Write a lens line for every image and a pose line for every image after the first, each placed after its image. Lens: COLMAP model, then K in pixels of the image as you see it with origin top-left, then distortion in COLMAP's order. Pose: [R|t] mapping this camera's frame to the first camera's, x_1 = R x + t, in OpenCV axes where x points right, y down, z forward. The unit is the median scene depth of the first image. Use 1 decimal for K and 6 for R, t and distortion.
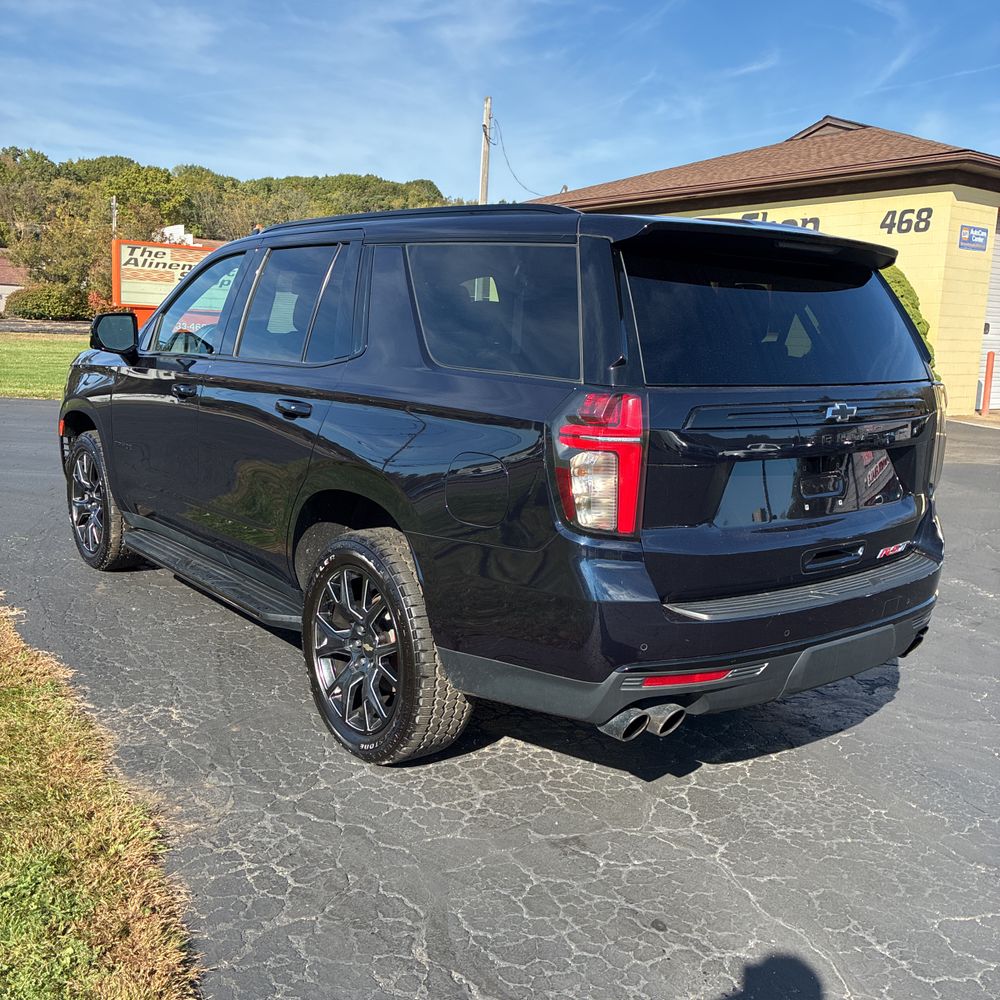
lens RADIAL K [[1034.5, 0, 480.6], [0, 1034.5, 502.0], [0, 0, 1]] dist [0.004345, -0.007650]
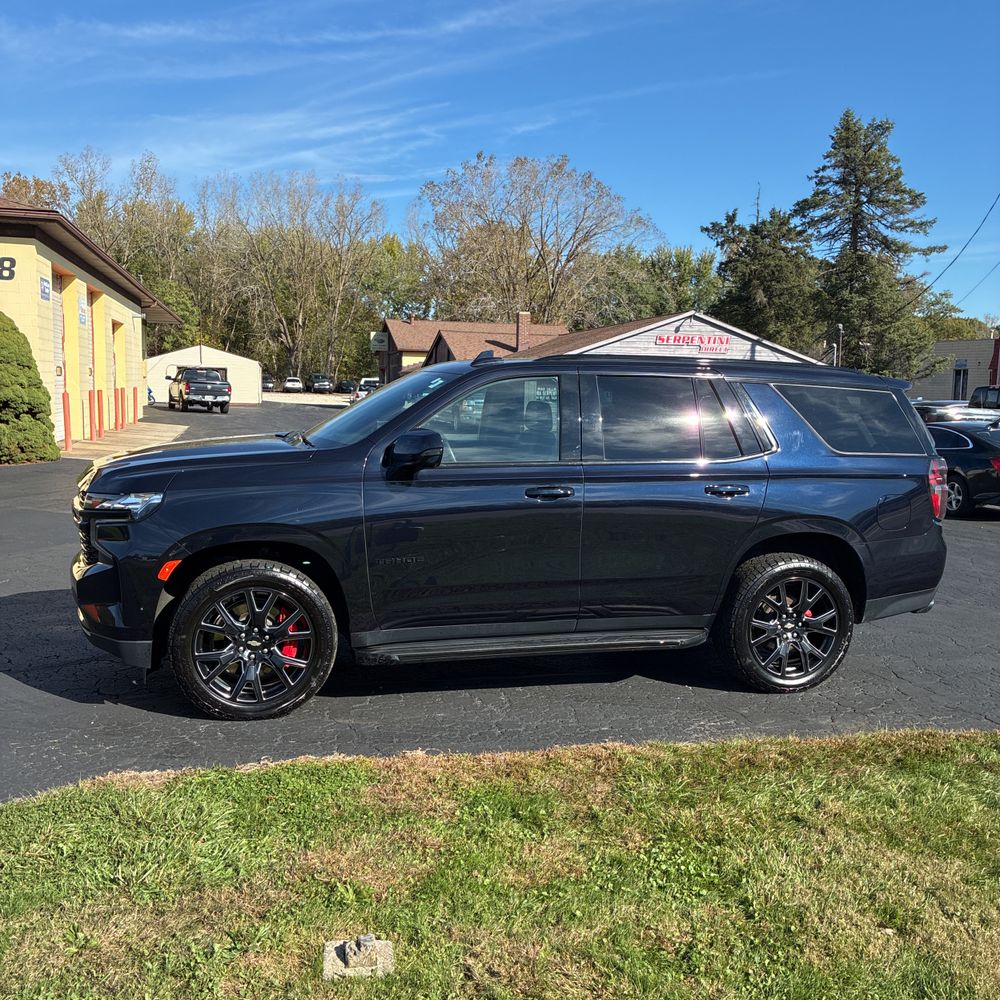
lens RADIAL K [[1066.6, 0, 500.0], [0, 1066.6, 500.0], [0, 0, 1]] dist [0.013385, -0.012909]
pose [[0.336964, -0.123144, 0.933430, -0.420087], [0.139309, 0.987018, 0.079924, -0.059361], [-0.931154, 0.103104, 0.349744, 0.185961]]
